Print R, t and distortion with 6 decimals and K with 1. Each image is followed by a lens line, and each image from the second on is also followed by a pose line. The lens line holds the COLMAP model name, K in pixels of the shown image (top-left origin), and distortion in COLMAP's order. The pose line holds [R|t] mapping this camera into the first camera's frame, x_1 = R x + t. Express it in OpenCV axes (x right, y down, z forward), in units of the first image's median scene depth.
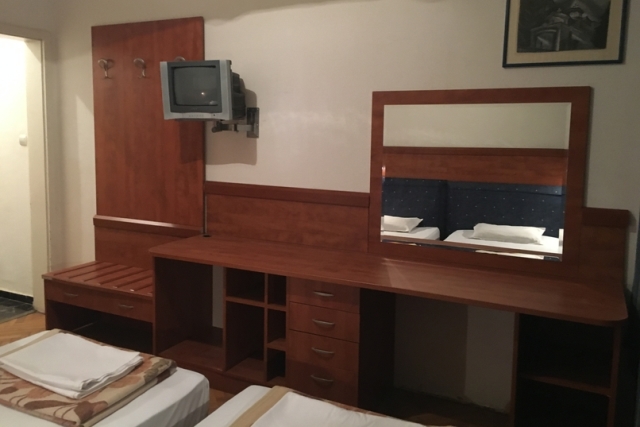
lens RADIAL K [[543.2, 0, 319.1], [0, 543.2, 186.6], [0, 0, 1]] dist [0.069893, -0.095548]
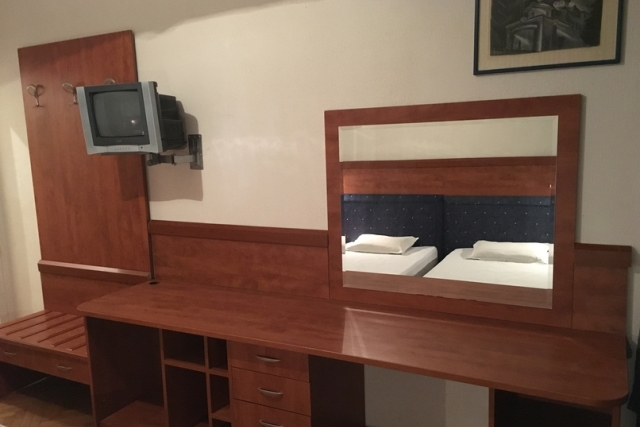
lens RADIAL K [[544.1, 0, 321.0], [0, 544.1, 224.2], [0, 0, 1]] dist [0.073724, -0.104836]
pose [[0.998592, -0.045274, -0.027661, 0.097635], [0.046714, 0.997456, 0.053844, -0.041391], [0.025153, -0.055060, 0.998166, 0.135196]]
